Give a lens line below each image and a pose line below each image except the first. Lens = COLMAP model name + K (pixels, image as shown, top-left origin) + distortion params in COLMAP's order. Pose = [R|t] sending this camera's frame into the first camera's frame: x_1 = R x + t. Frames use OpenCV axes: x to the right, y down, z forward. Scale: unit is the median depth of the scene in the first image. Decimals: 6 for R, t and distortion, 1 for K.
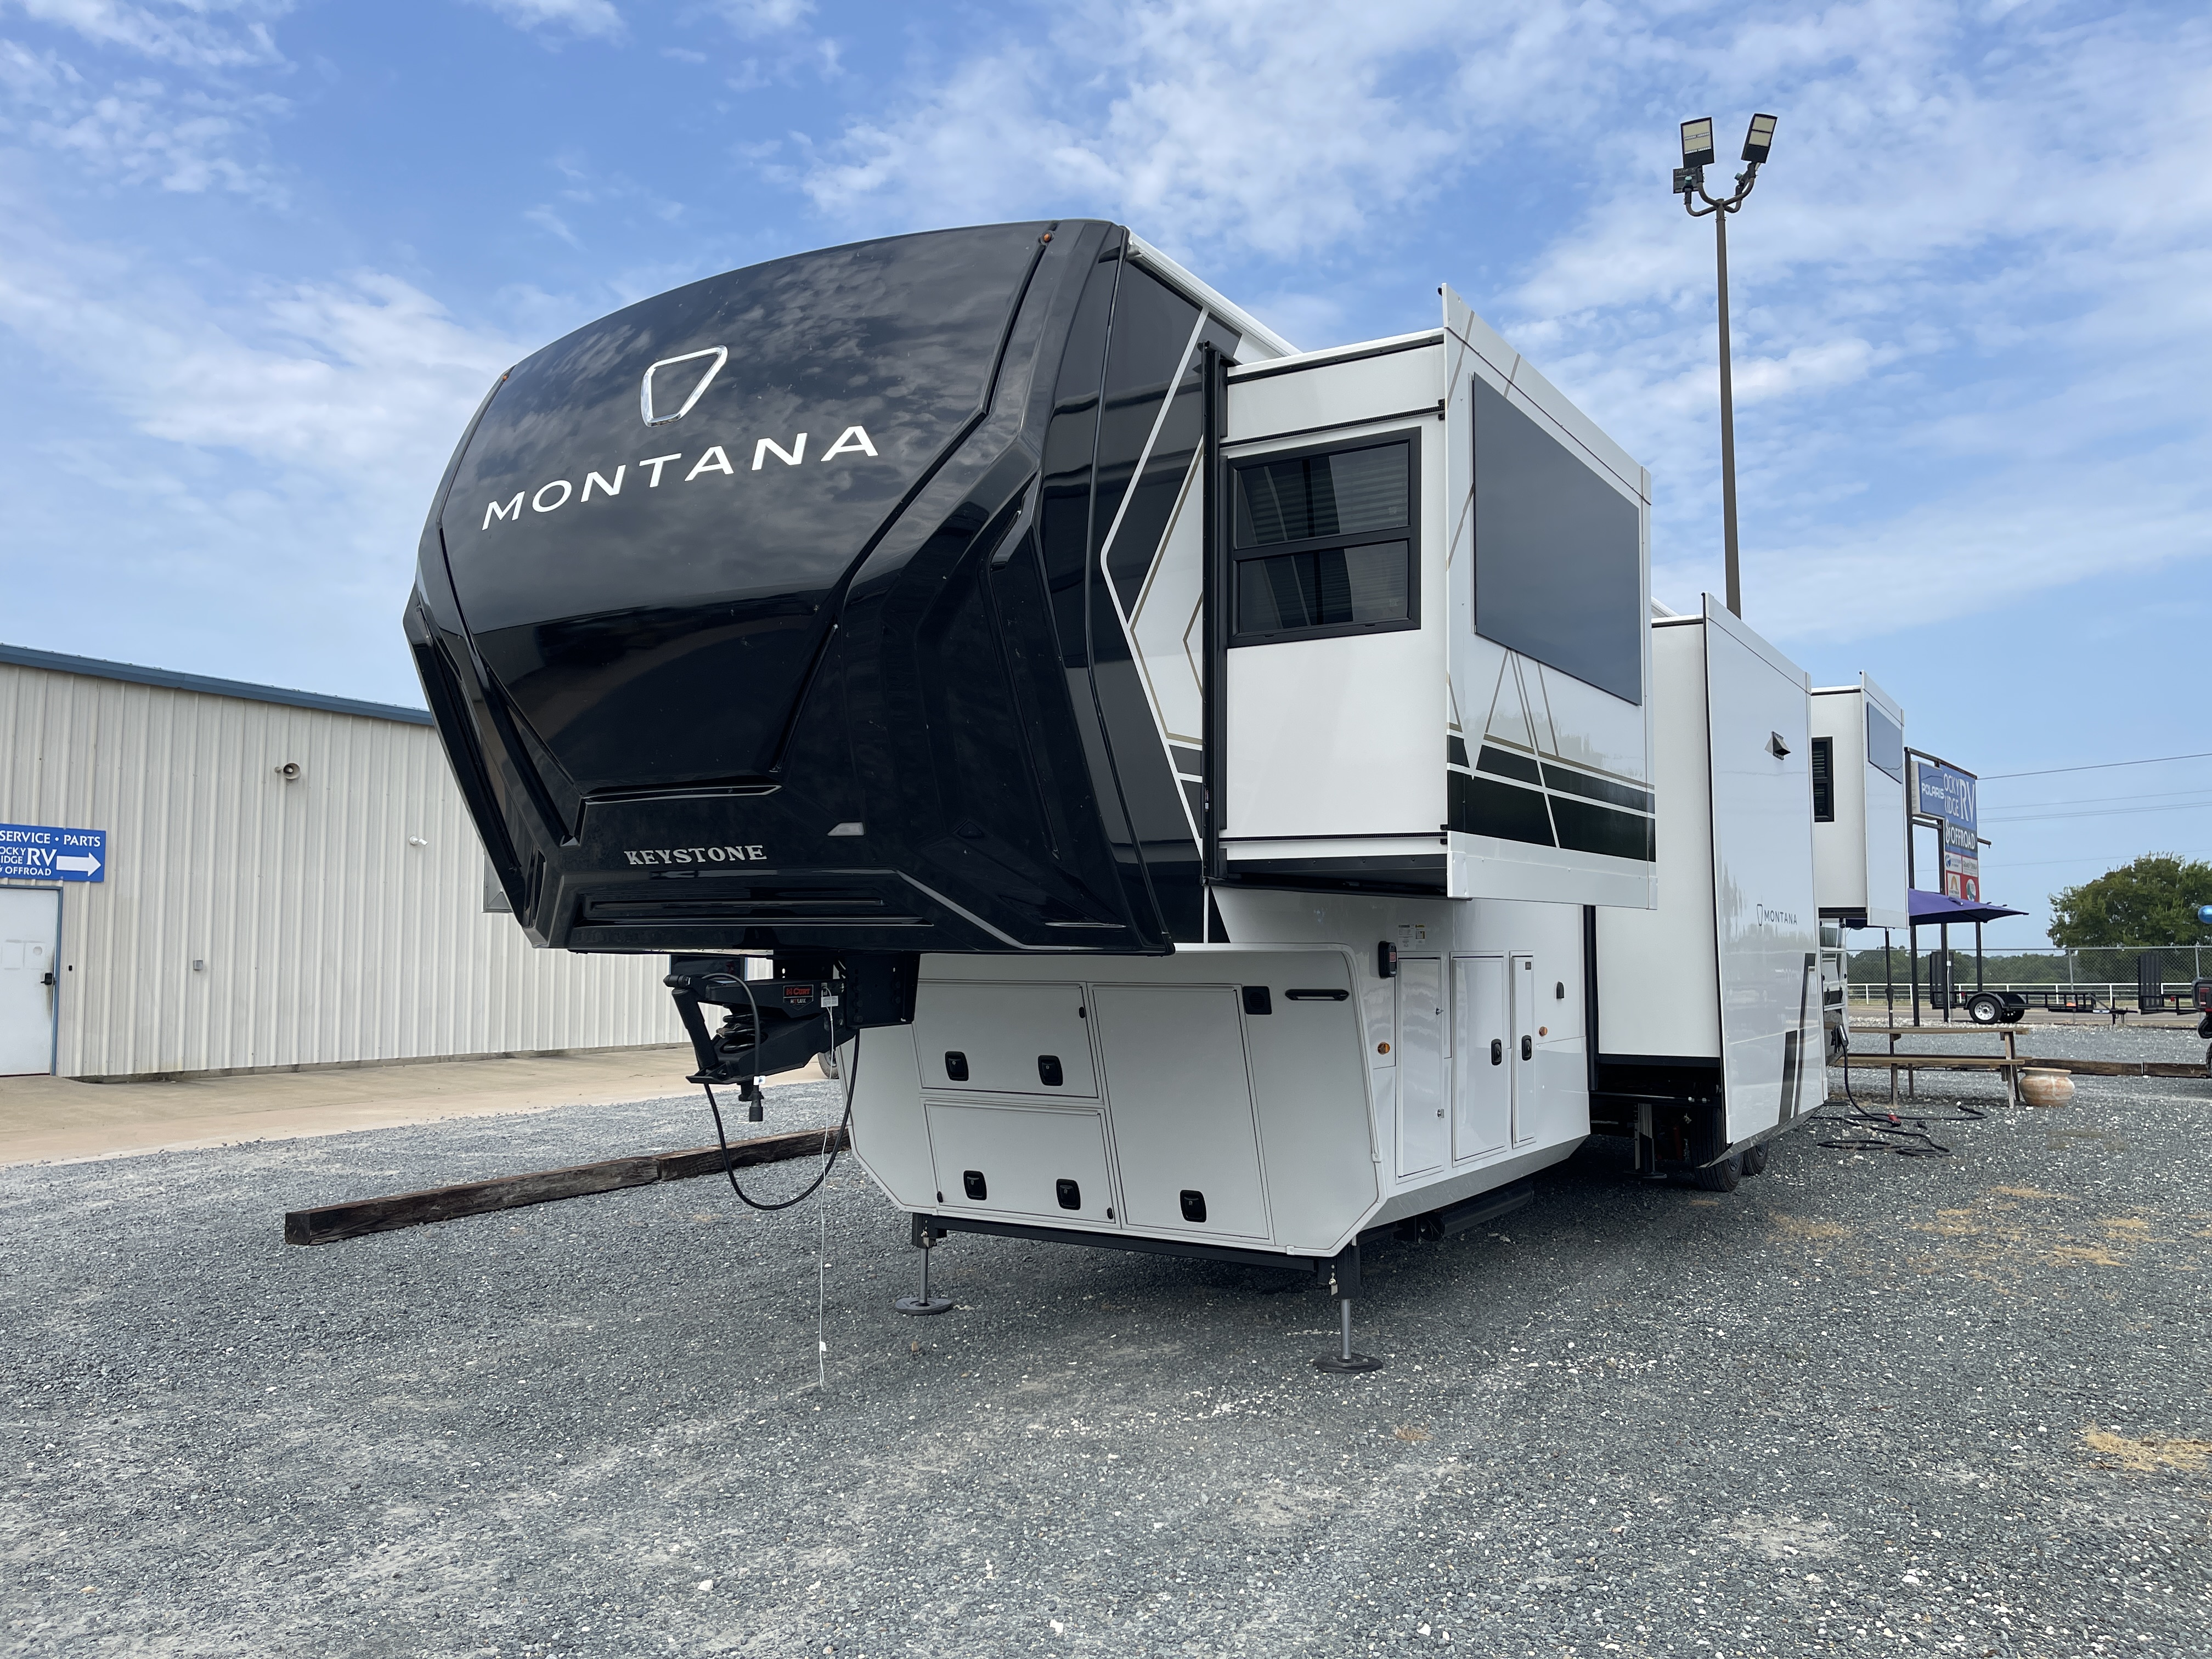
lens RADIAL K [[1694.6, 0, 1106.0], [0, 1694.6, 829.5], [0, 0, 1]] dist [0.001821, -0.005100]
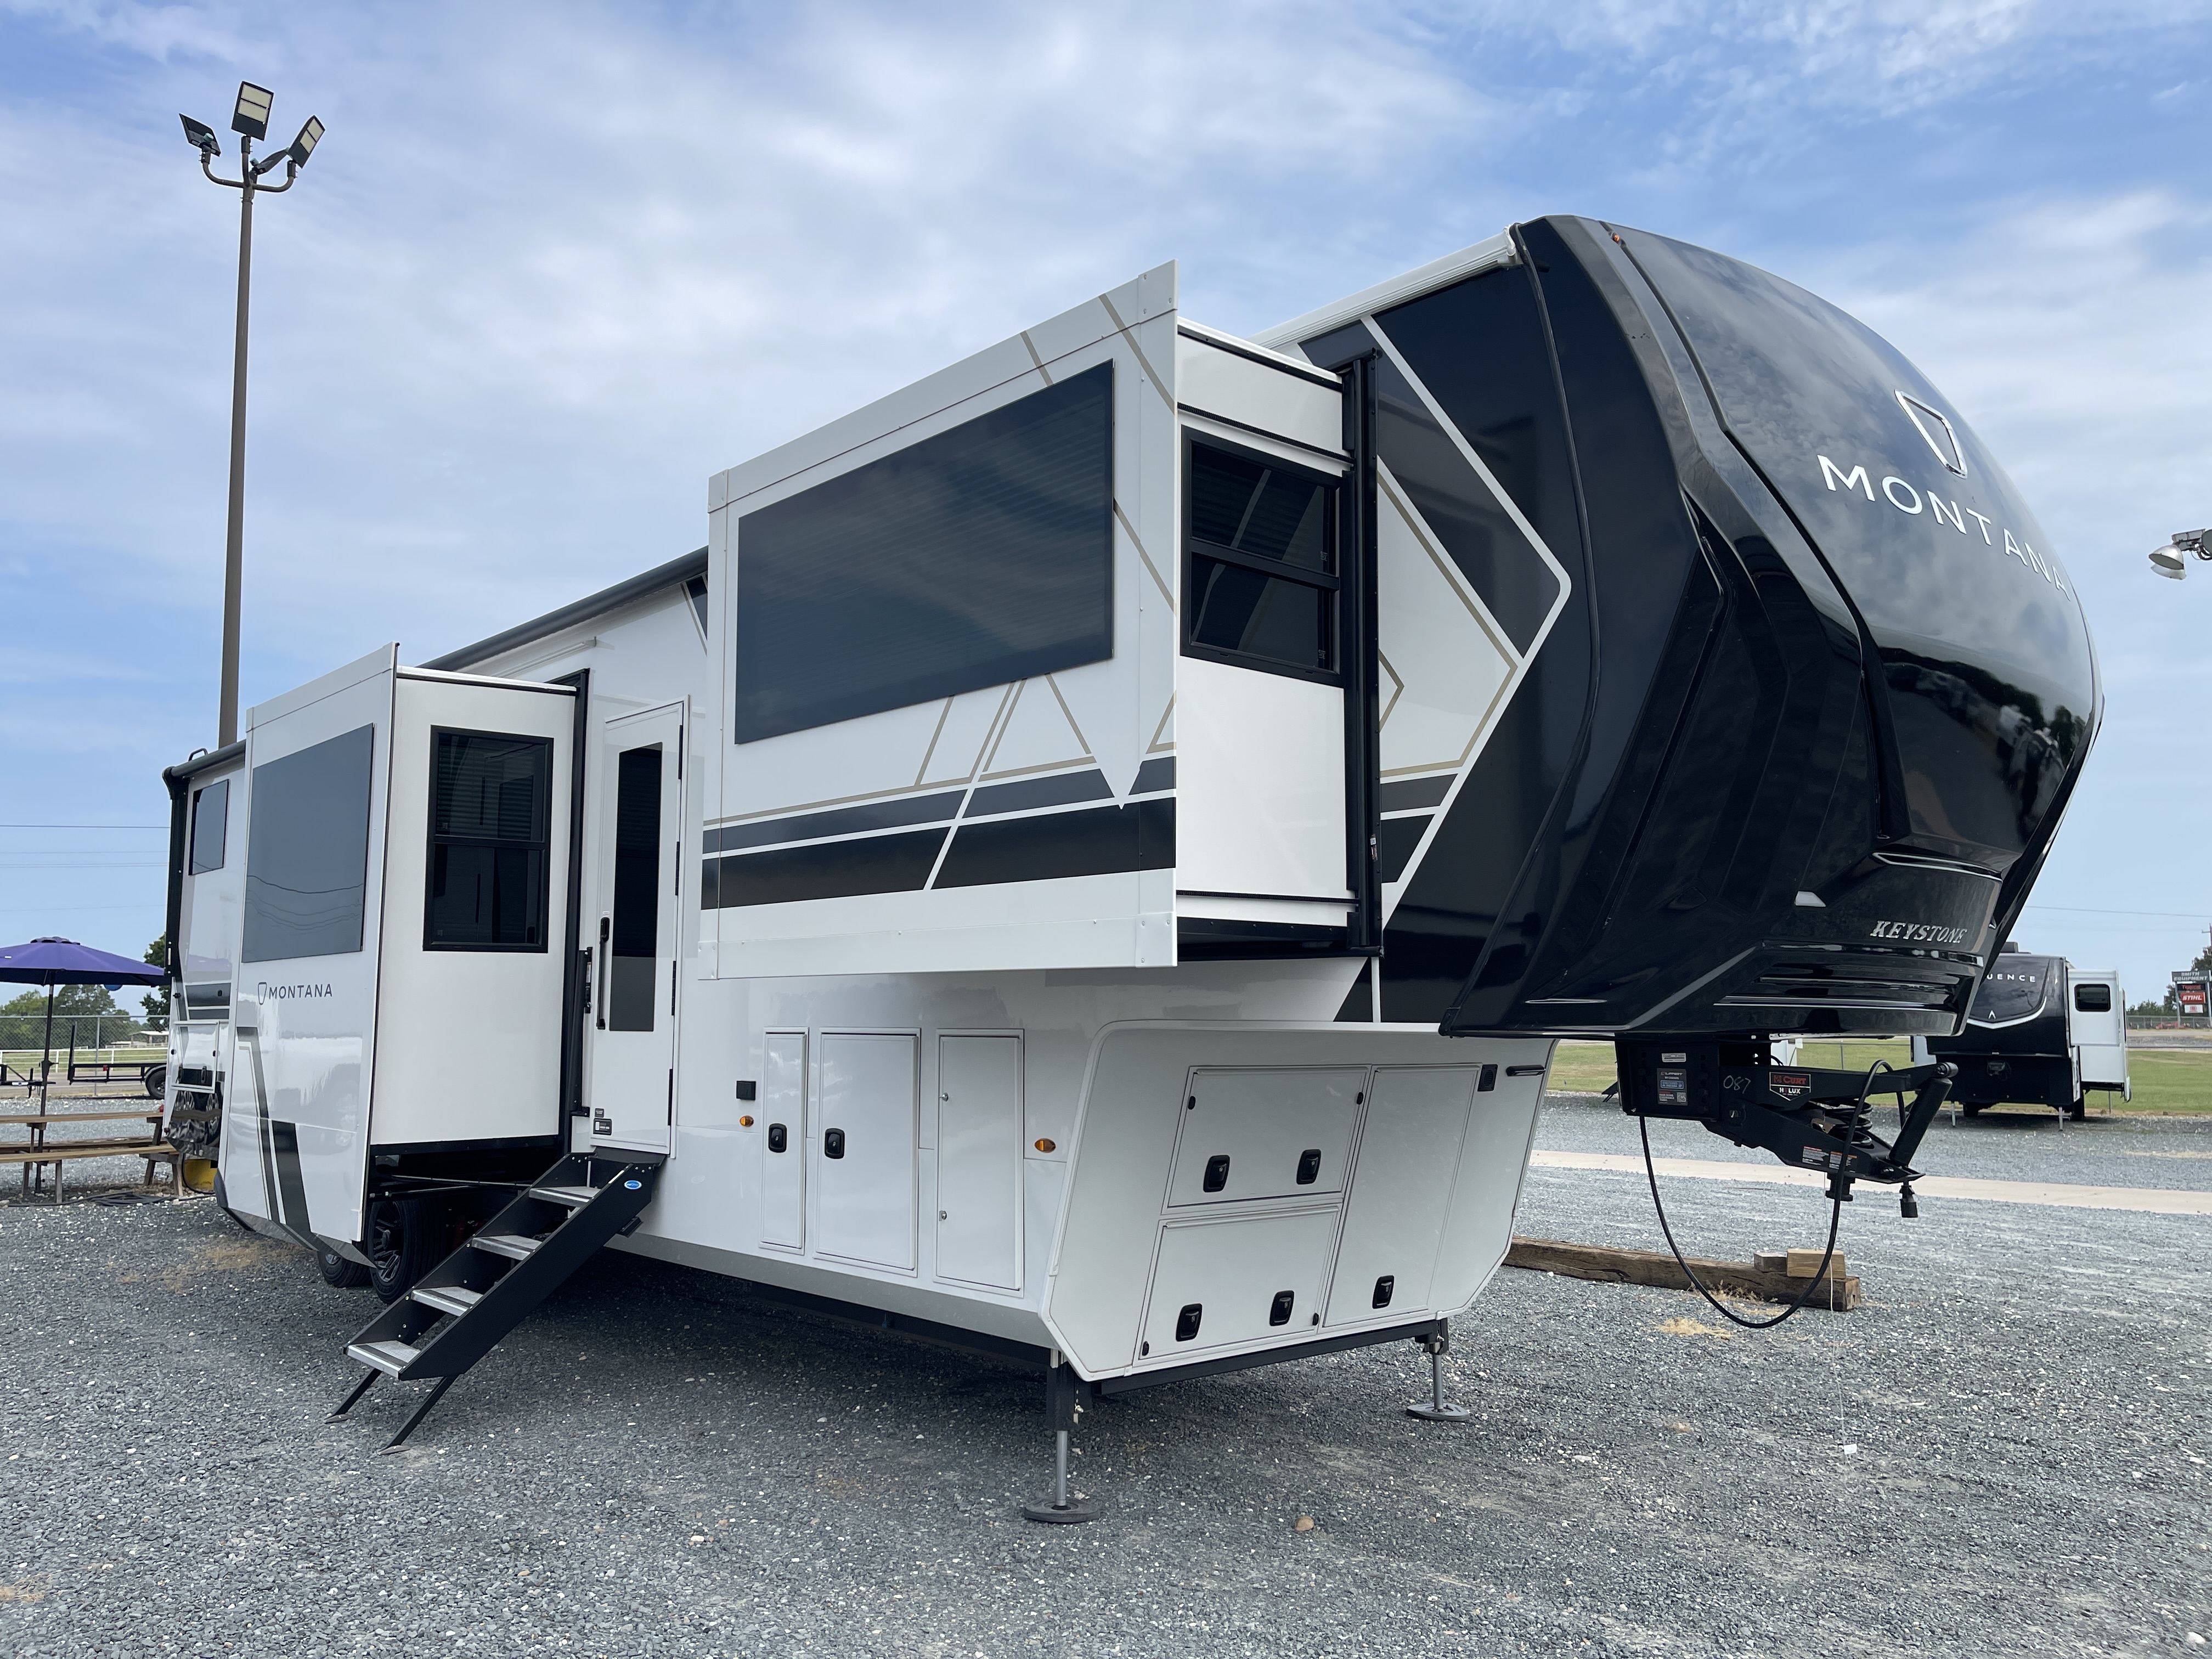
lens RADIAL K [[1752.6, 0, 1073.7], [0, 1752.6, 828.1], [0, 0, 1]] dist [0.033066, -0.005187]
pose [[0.274922, 0.106956, 0.955499, -1.285947], [-0.069150, 0.993419, -0.091304, 0.078324], [-0.958977, -0.040971, 0.280509, 1.156413]]
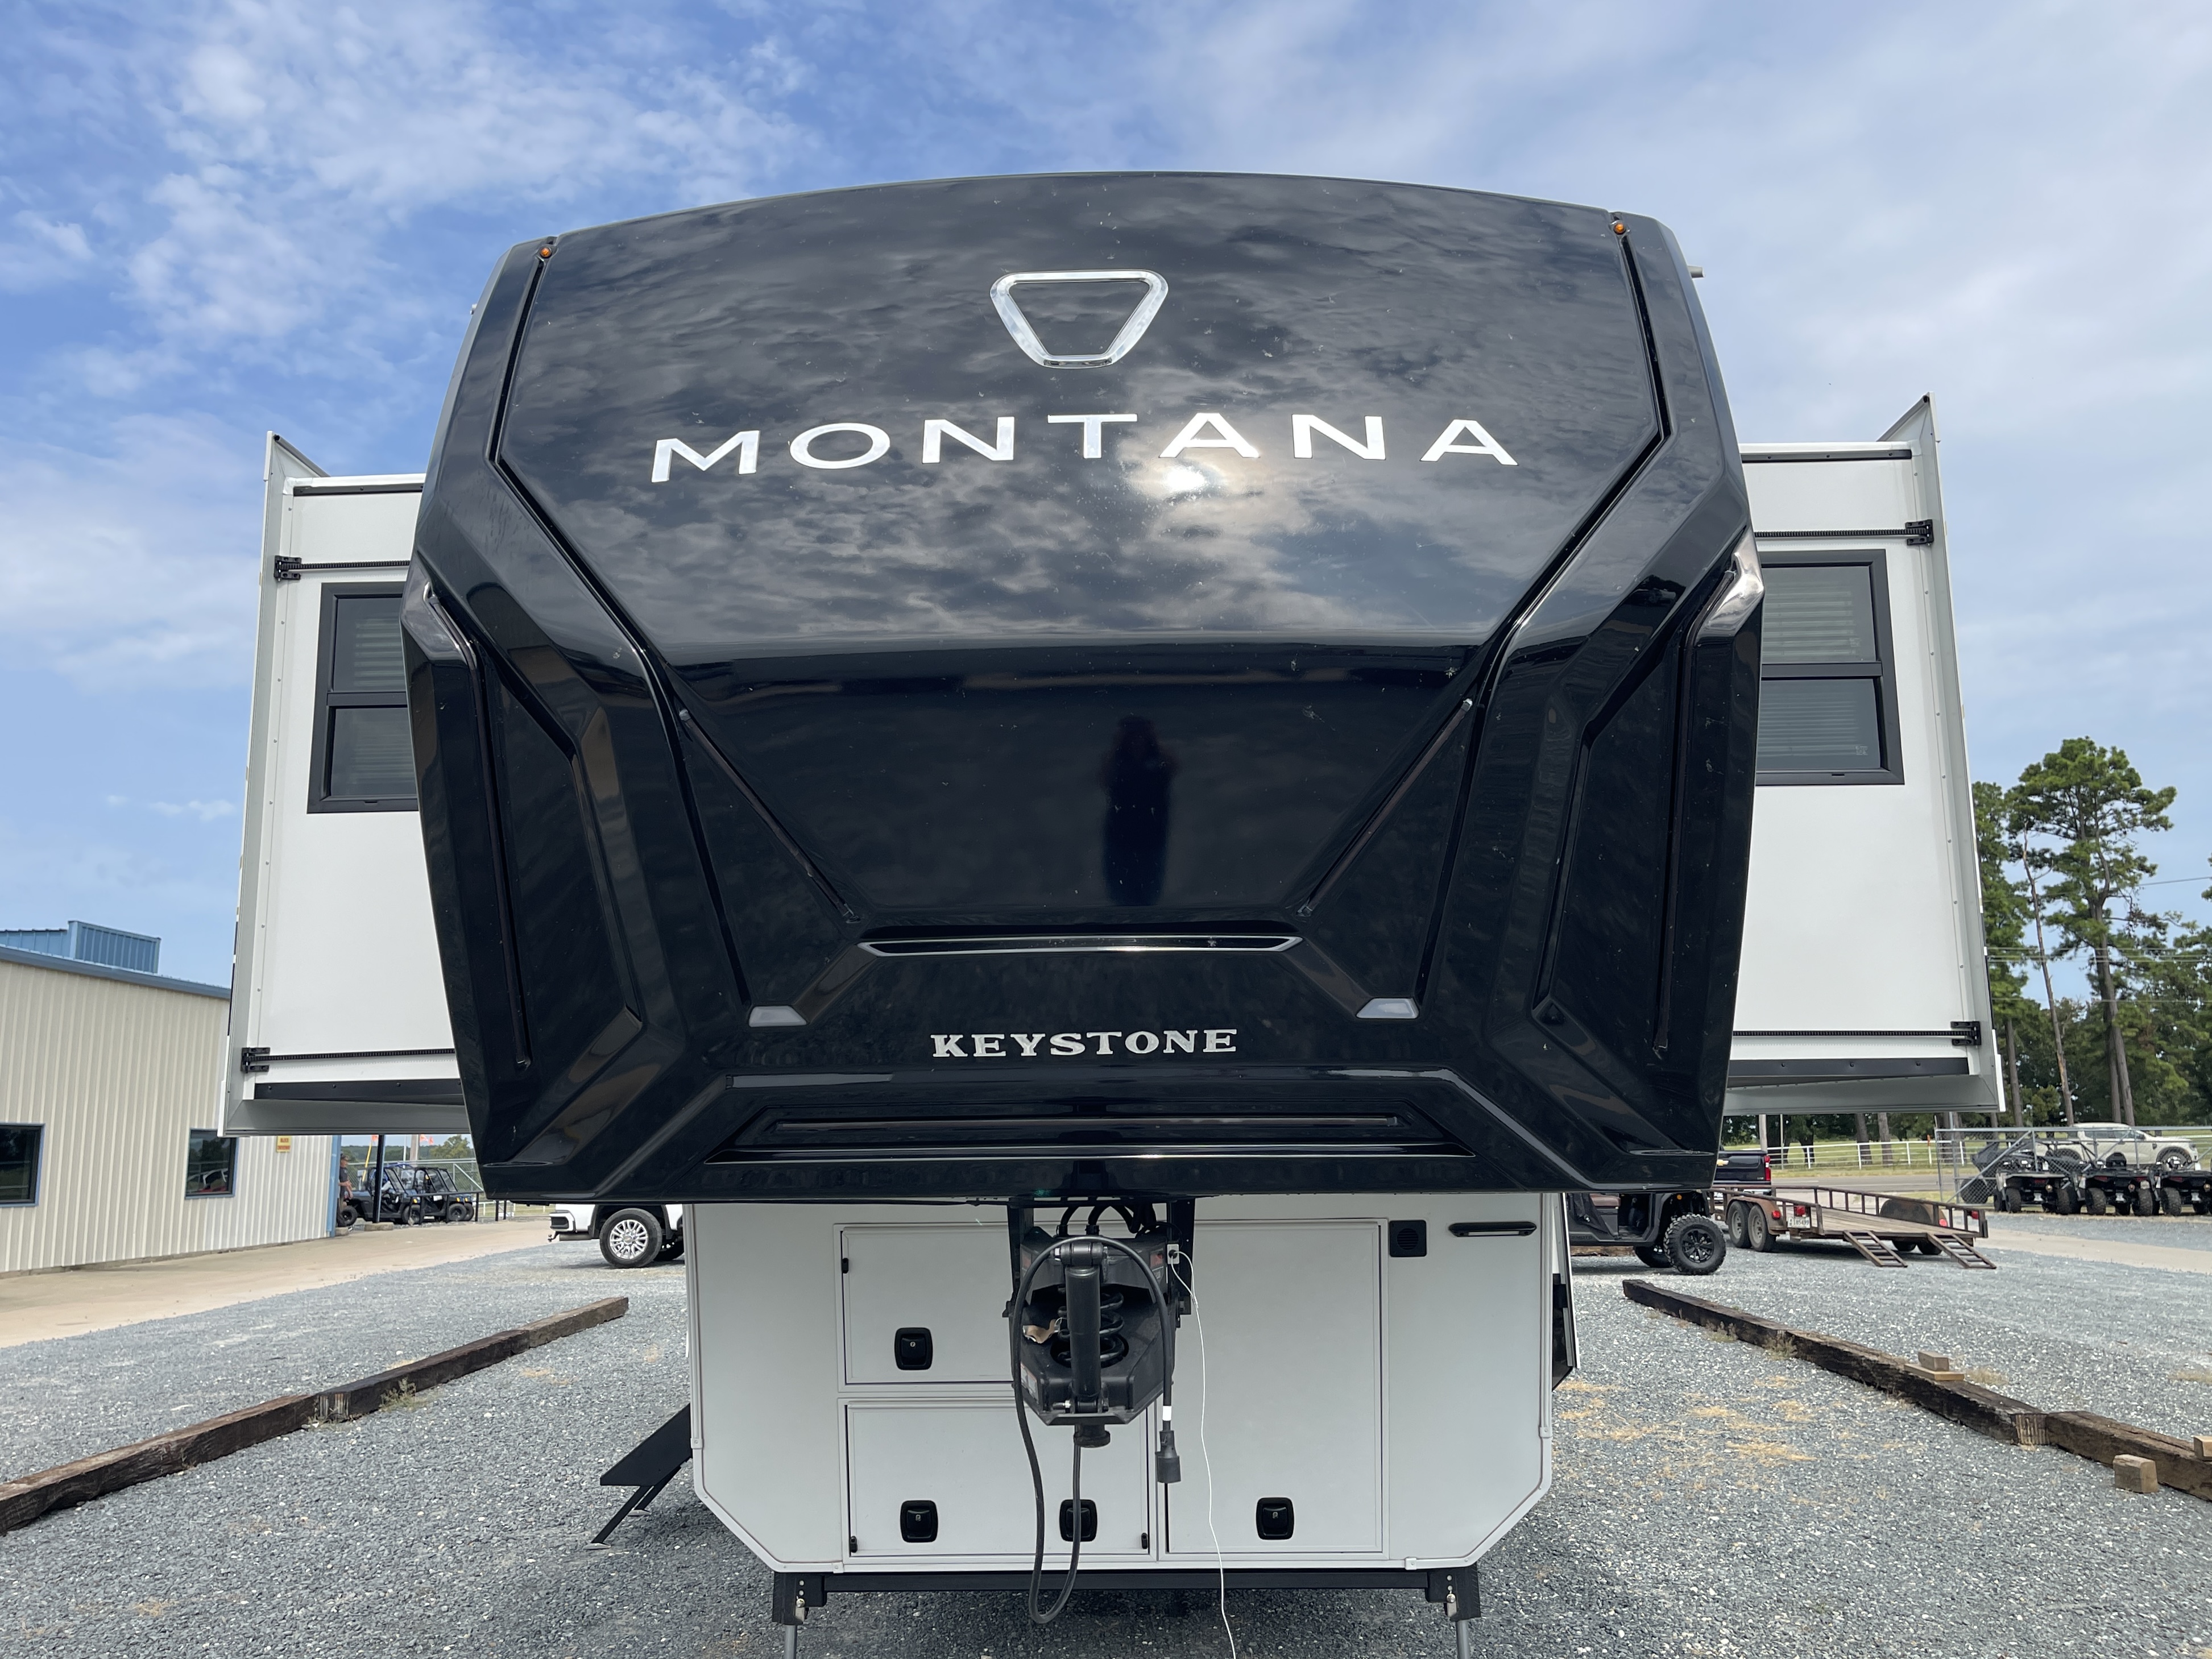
lens RADIAL K [[1752.4, 0, 1073.7], [0, 1752.4, 828.1], [0, 0, 1]] dist [0.033066, -0.005187]
pose [[0.863590, 0.075434, 0.498521, -0.570238], [-0.019266, 0.992960, -0.116876, 0.011910], [-0.503827, 0.091328, 0.858963, 0.437880]]
